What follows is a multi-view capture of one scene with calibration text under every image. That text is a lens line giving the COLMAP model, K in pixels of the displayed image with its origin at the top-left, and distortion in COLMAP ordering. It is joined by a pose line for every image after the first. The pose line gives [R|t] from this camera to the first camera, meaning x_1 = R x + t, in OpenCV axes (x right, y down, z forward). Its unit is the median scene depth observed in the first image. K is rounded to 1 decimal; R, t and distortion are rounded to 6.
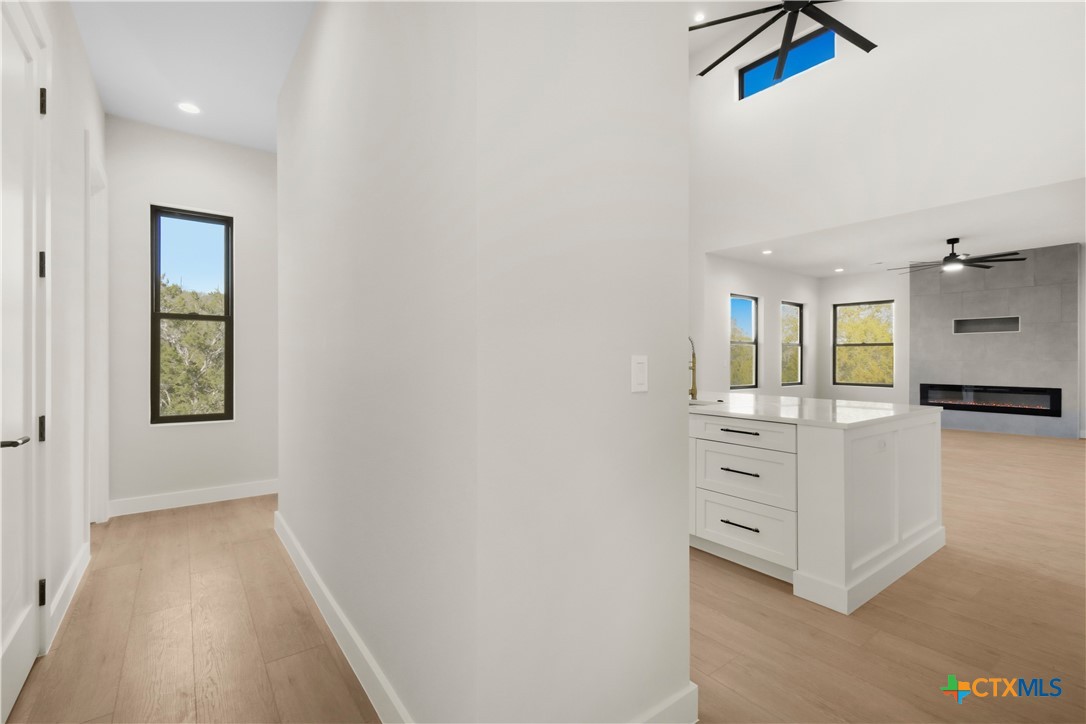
lens RADIAL K [[478.8, 0, 539.6], [0, 478.8, 359.0], [0, 0, 1]] dist [-0.001310, -0.000376]
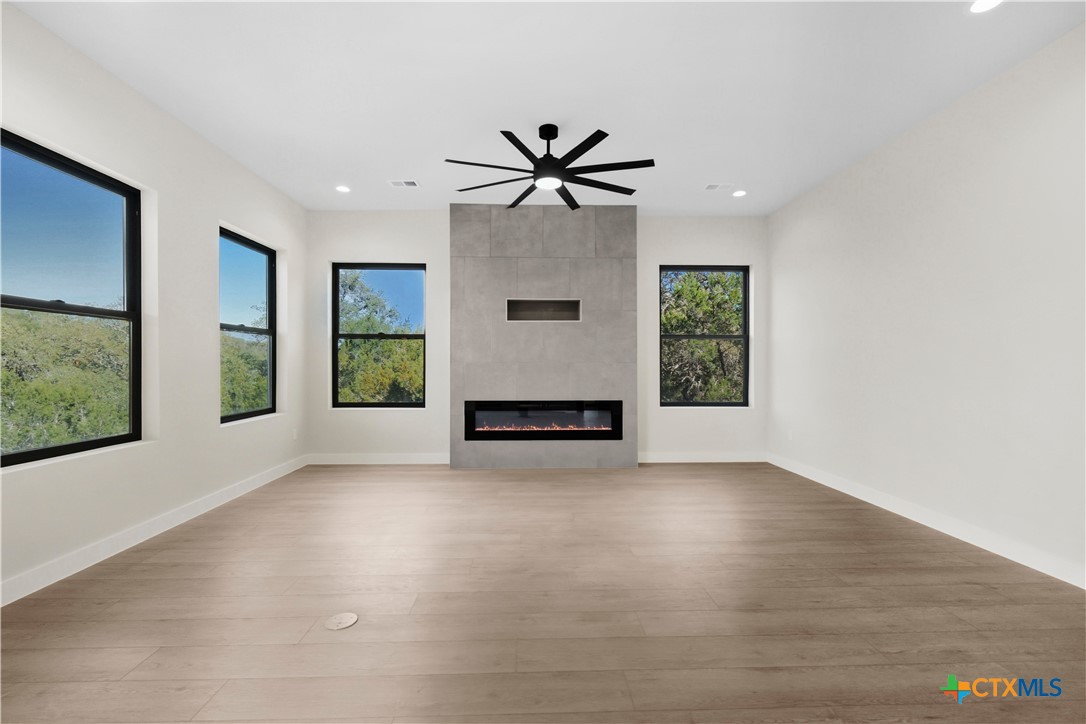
lens RADIAL K [[478.8, 0, 538.1], [0, 478.8, 358.2], [0, 0, 1]] dist [-0.001310, -0.000376]
pose [[0.576372, 0.005622, 0.817168, 0.369432], [-0.001370, 0.999982, -0.005912, 0.001042], [-0.817186, 0.002288, 0.576369, 0.602631]]
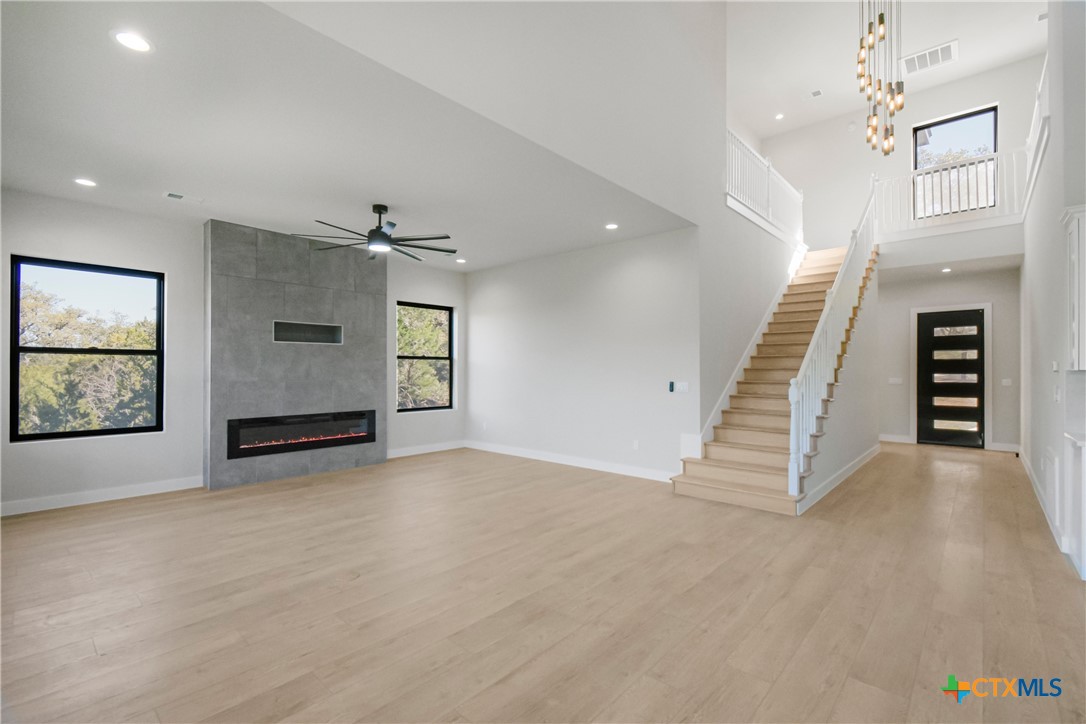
lens RADIAL K [[478.8, 0, 536.3], [0, 478.8, 361.5], [0, 0, 1]] dist [-0.001310, -0.000376]
pose [[-0.184151, 0.009401, 0.982853, 0.128686], [-0.005945, 0.999925, -0.010678, -0.019563], [-0.982880, -0.007809, -0.184081, 0.767192]]
